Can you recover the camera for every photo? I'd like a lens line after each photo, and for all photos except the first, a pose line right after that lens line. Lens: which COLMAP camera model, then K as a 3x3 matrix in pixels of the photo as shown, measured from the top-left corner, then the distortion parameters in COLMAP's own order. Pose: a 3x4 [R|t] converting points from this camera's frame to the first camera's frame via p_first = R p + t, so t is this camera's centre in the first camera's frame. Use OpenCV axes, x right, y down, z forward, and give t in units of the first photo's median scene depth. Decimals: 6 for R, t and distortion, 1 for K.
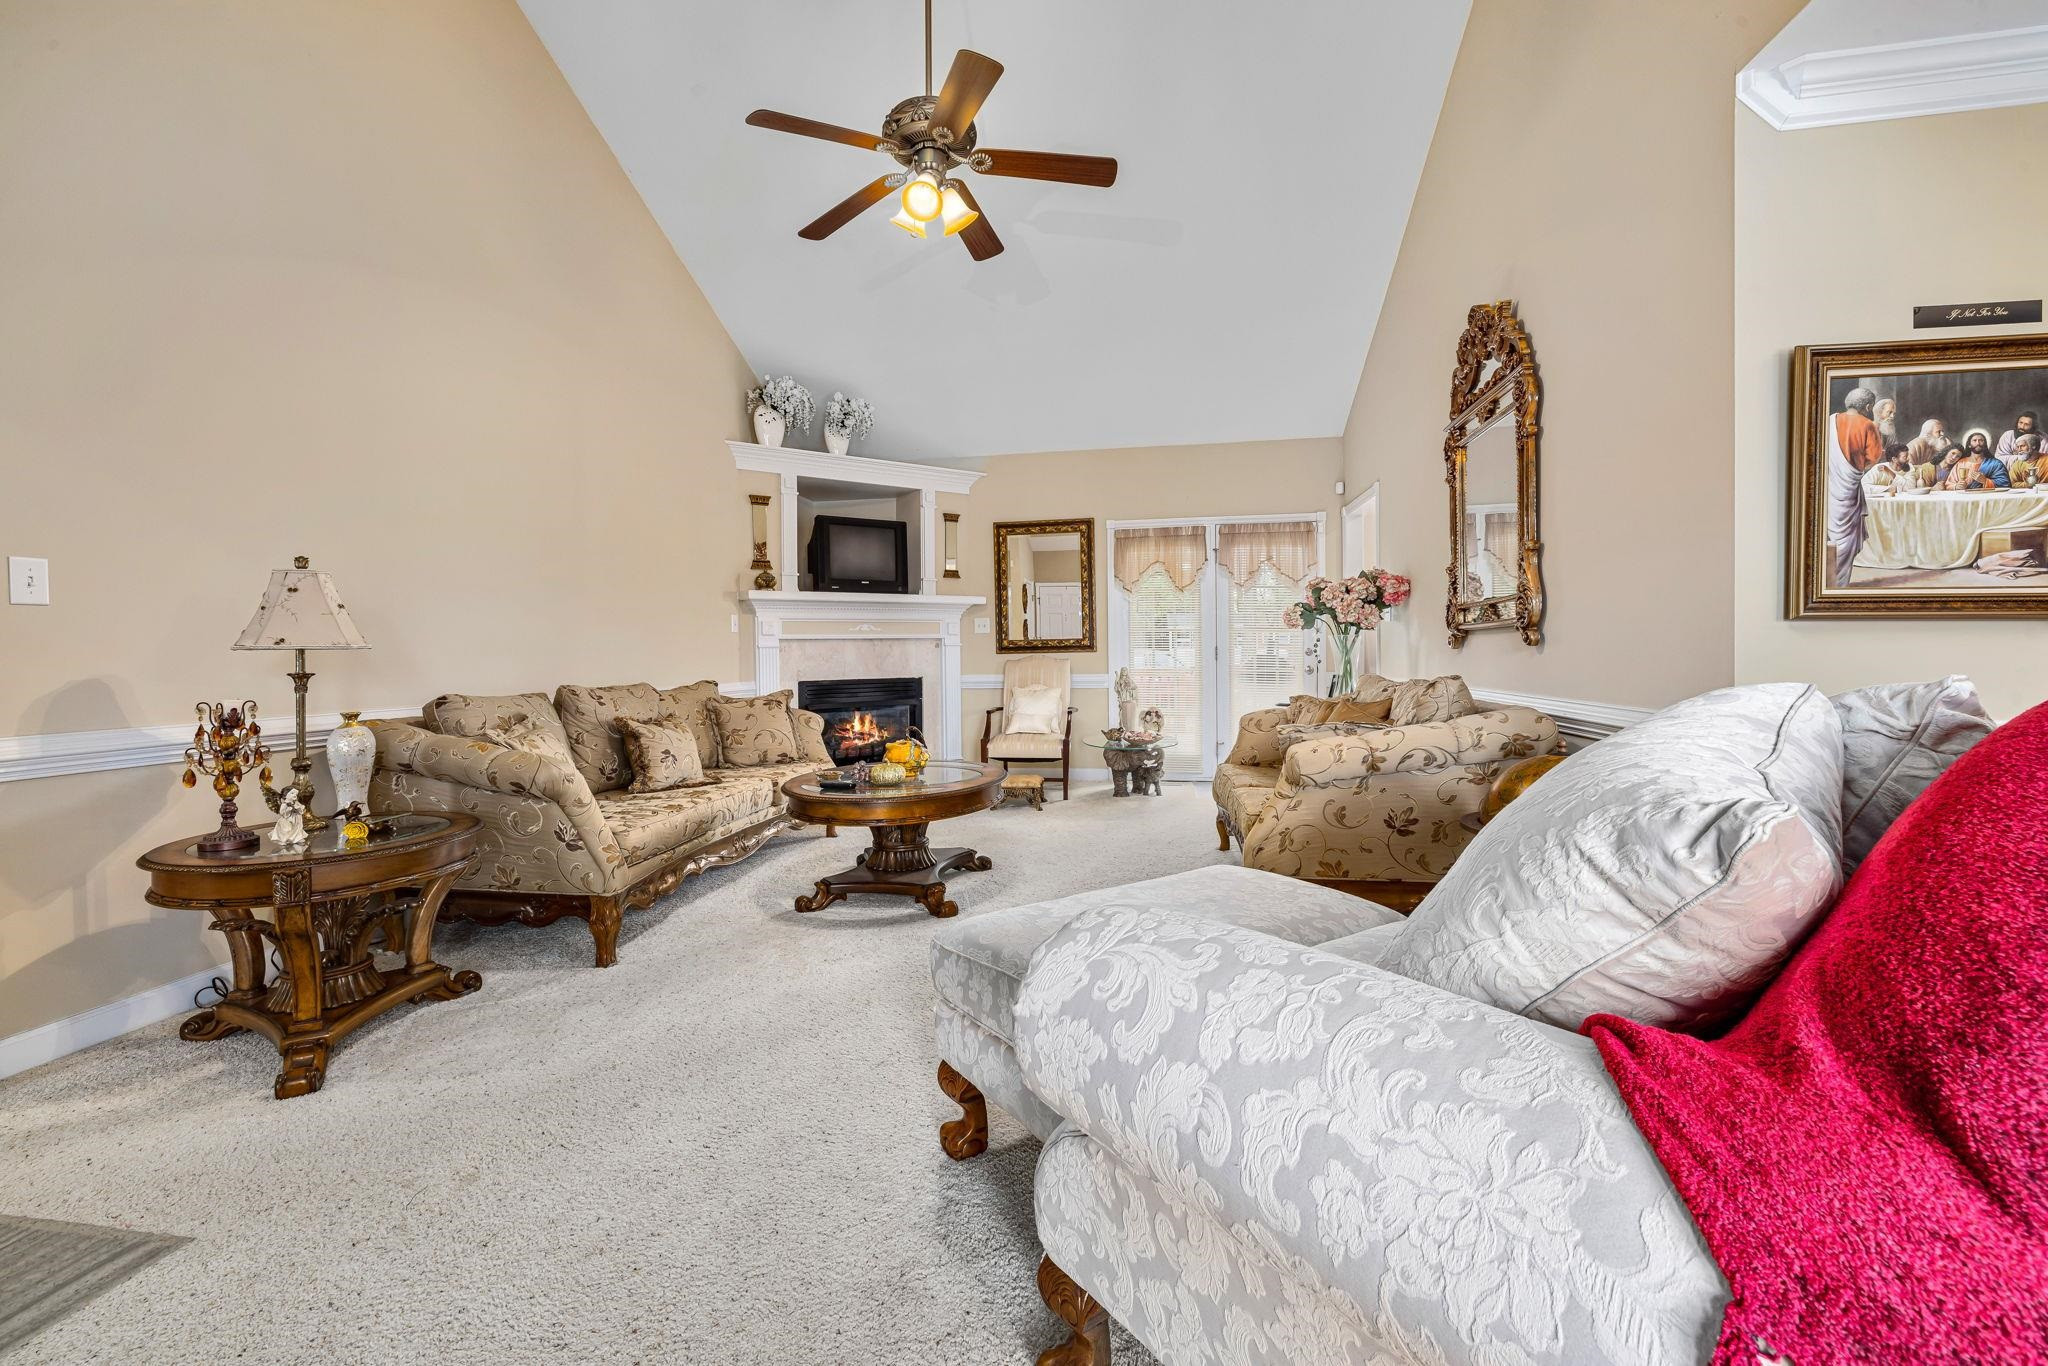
lens RADIAL K [[867.0, 0, 1018.7], [0, 867.0, 656.2], [0, 0, 1]] dist [0.000978, 0.000357]
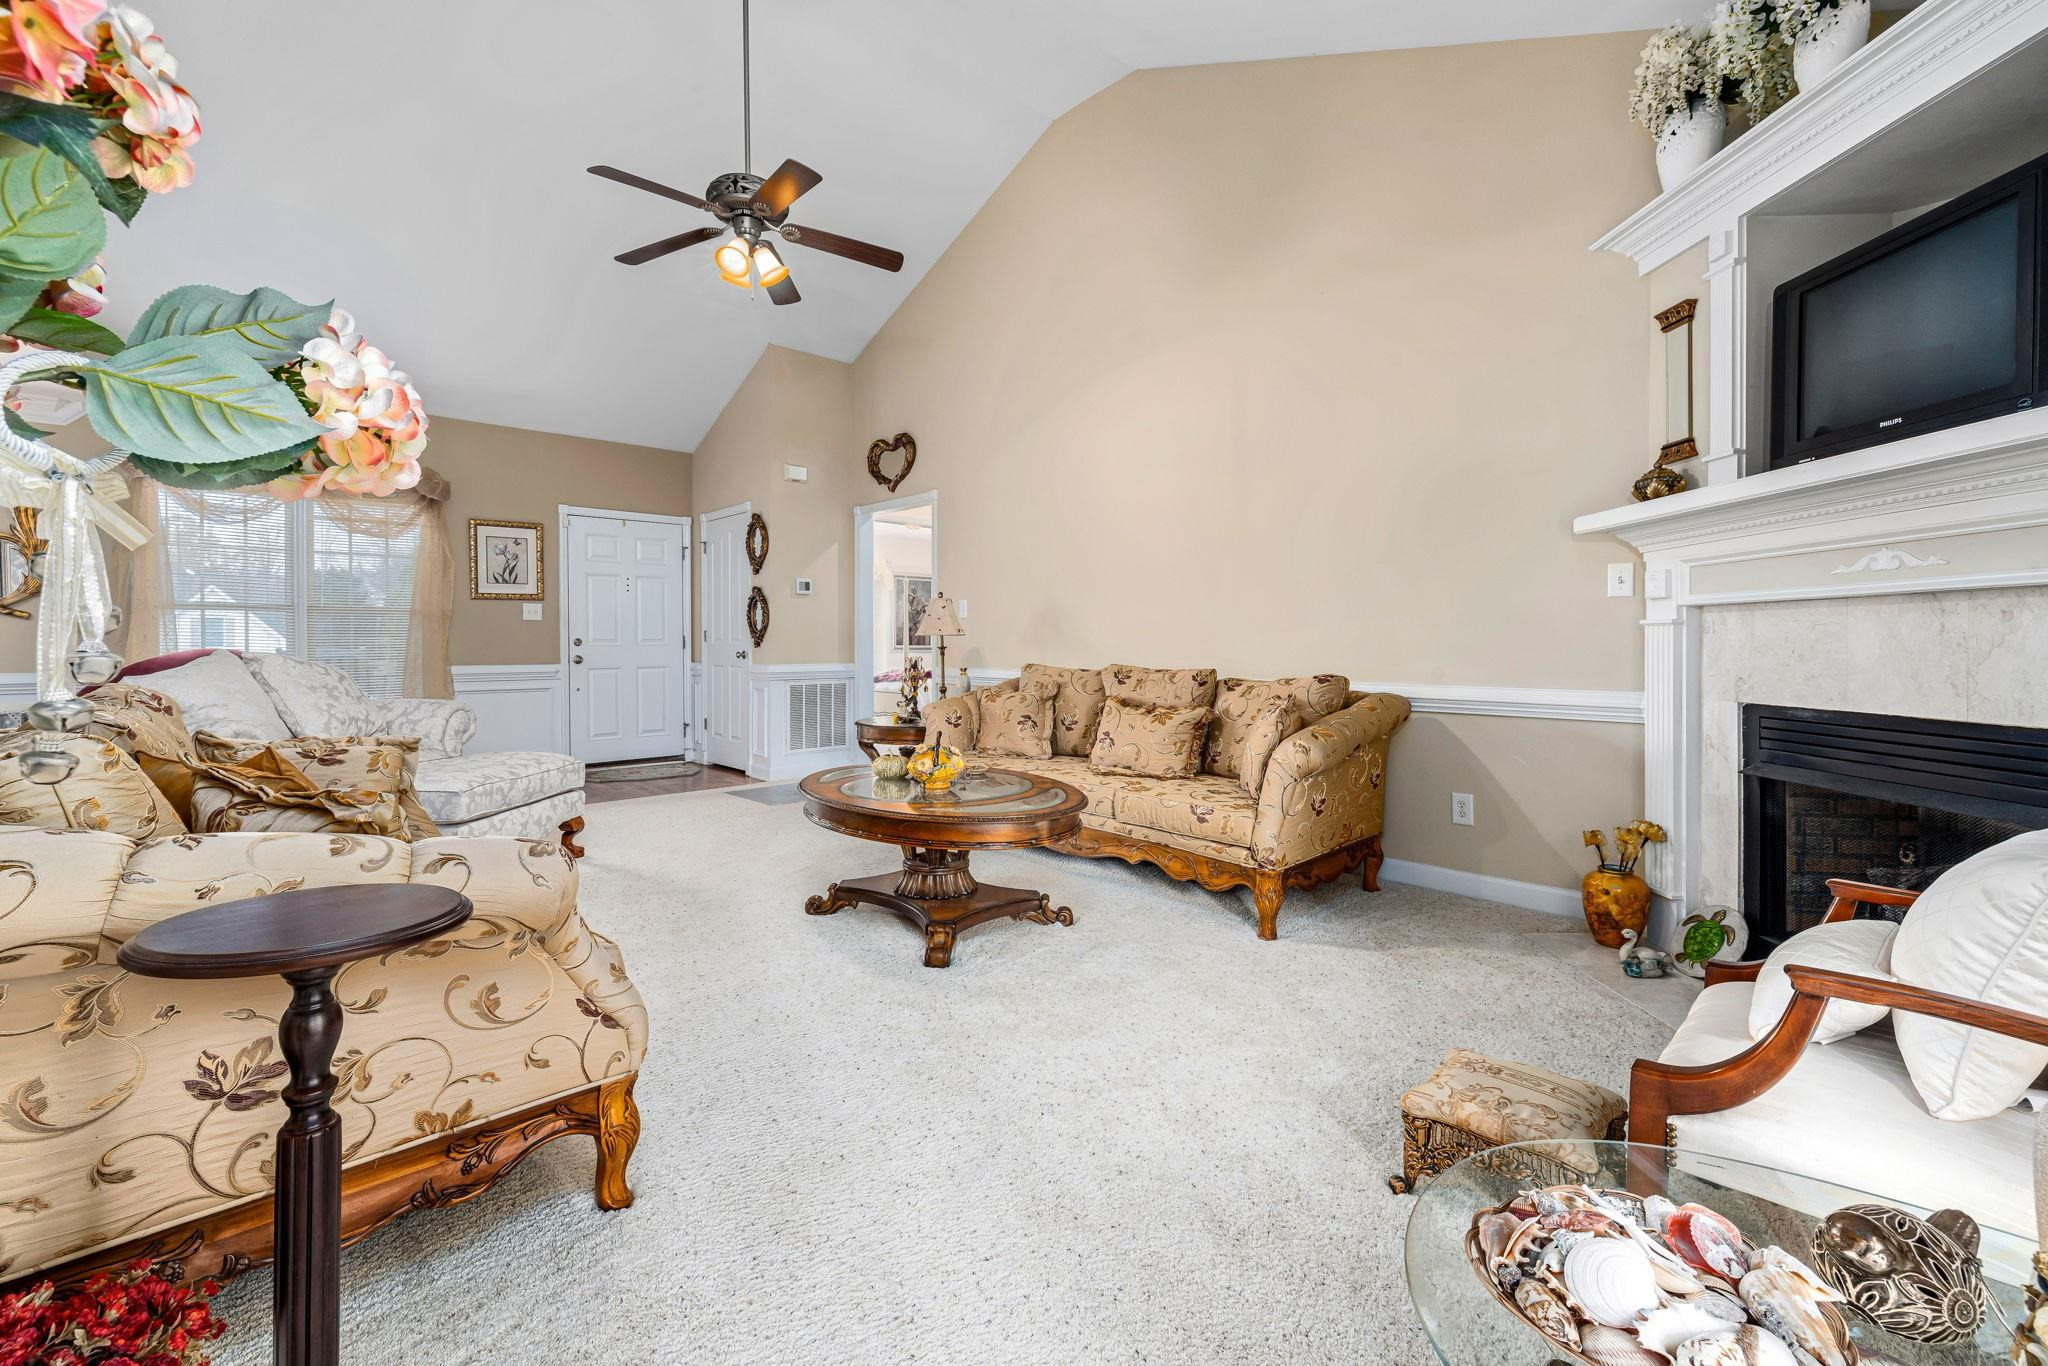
lens RADIAL K [[867.0, 0, 1018.7], [0, 867.0, 656.2], [0, 0, 1]] dist [0.000978, 0.000357]
pose [[-0.177543, 0.019507, -0.983920, 0.231724], [-0.017348, 0.999586, 0.022948, 0.002736], [0.983960, 0.021144, -0.177132, 0.761574]]
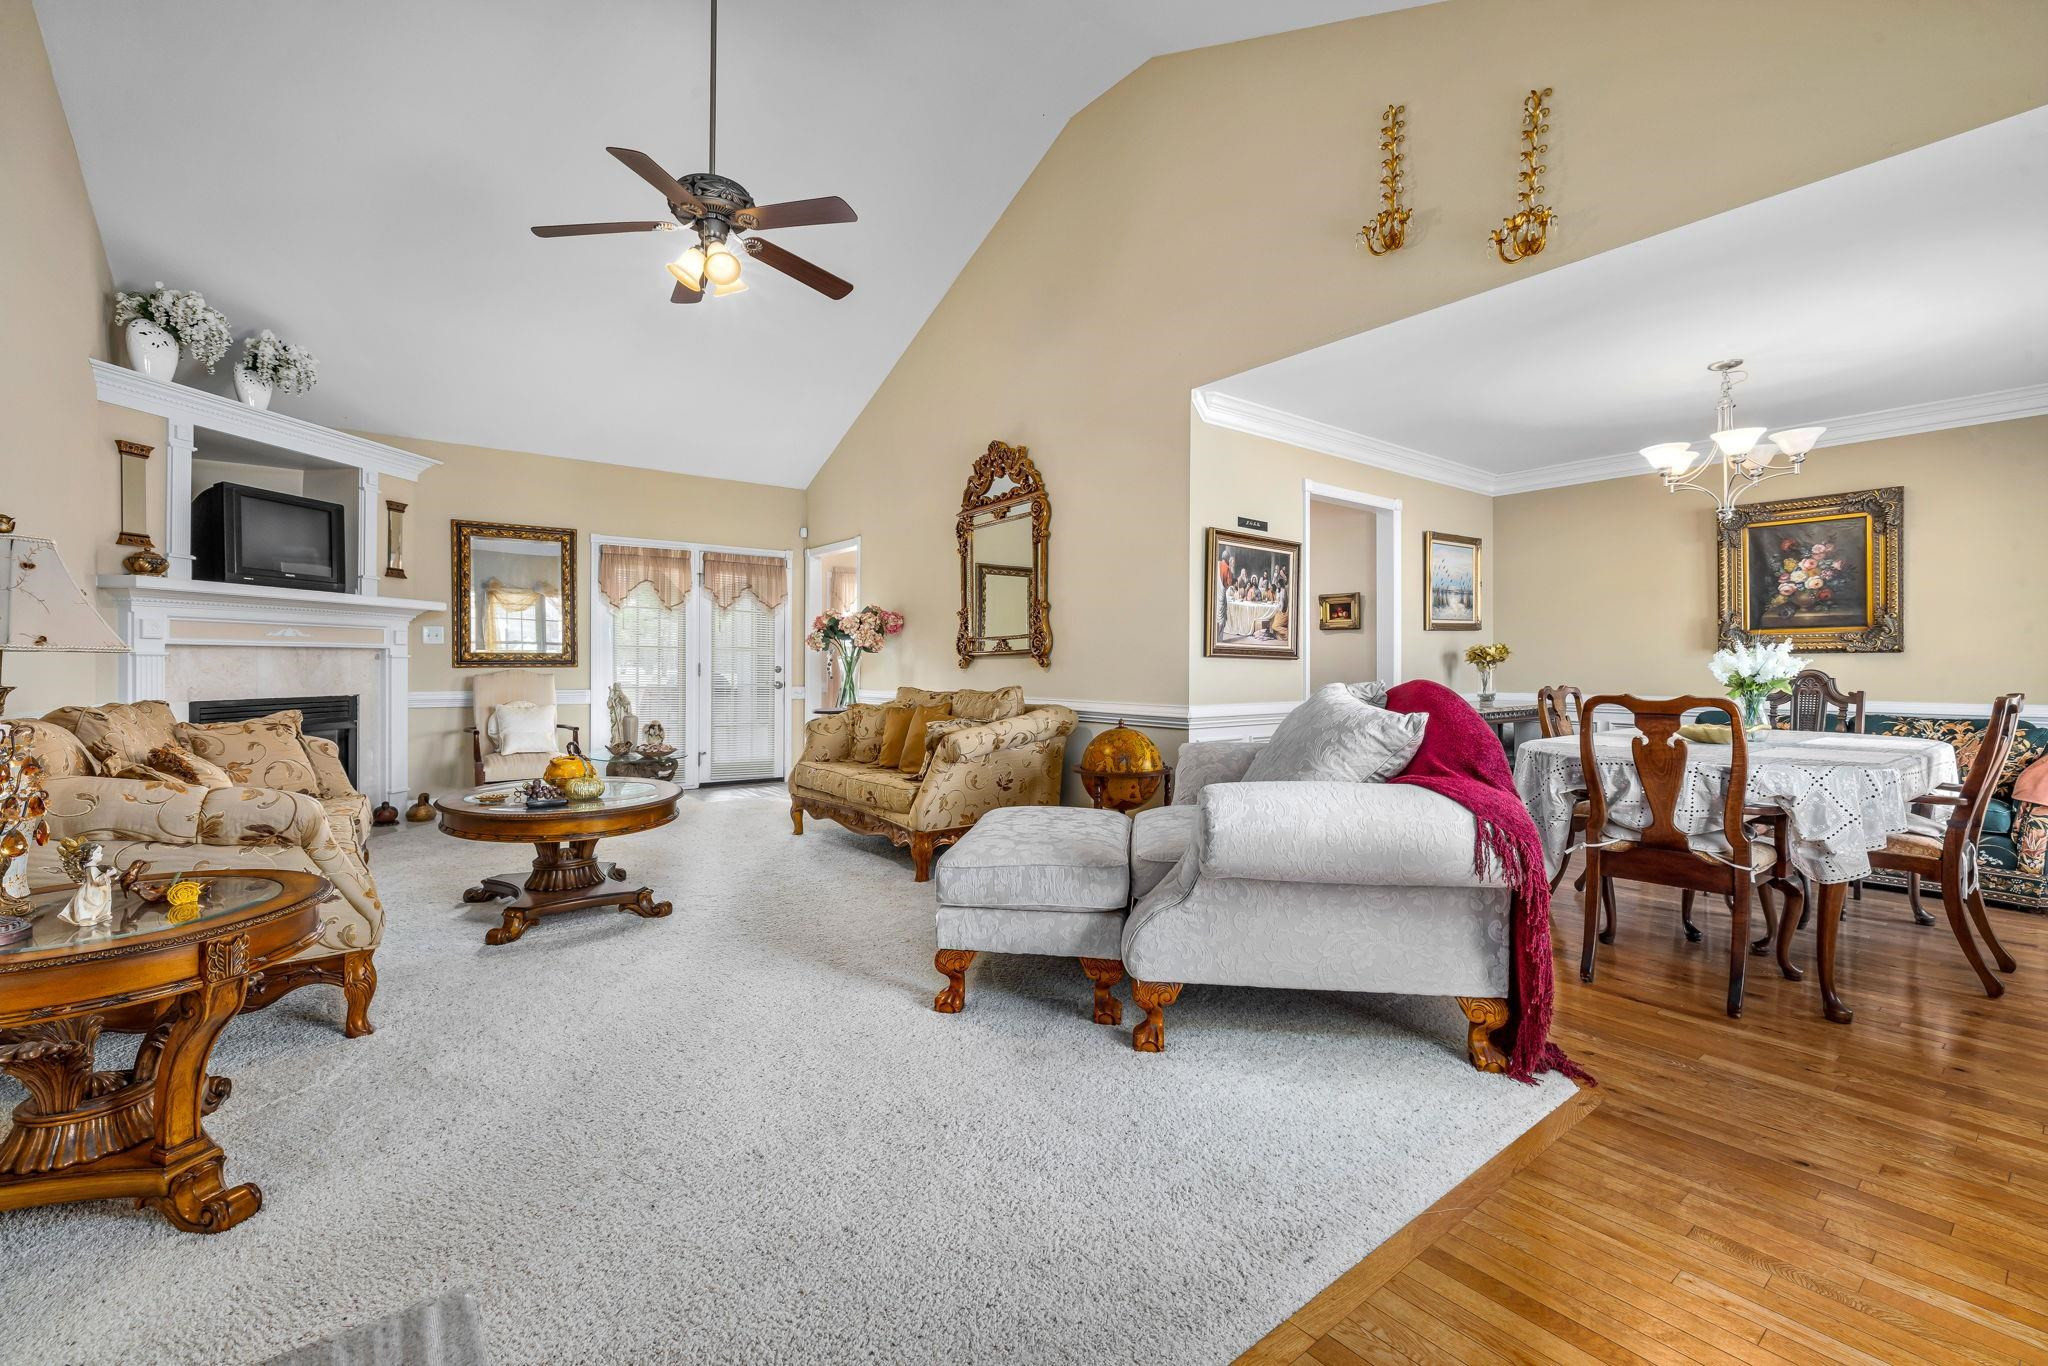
lens RADIAL K [[867.0, 0, 1018.7], [0, 867.0, 656.2], [0, 0, 1]] dist [0.000978, 0.000357]
pose [[0.670699, 0.021758, 0.741411, -0.332661], [-0.006287, 0.999701, -0.023651, 0.003029], [-0.741703, 0.011201, 0.670635, -0.021274]]
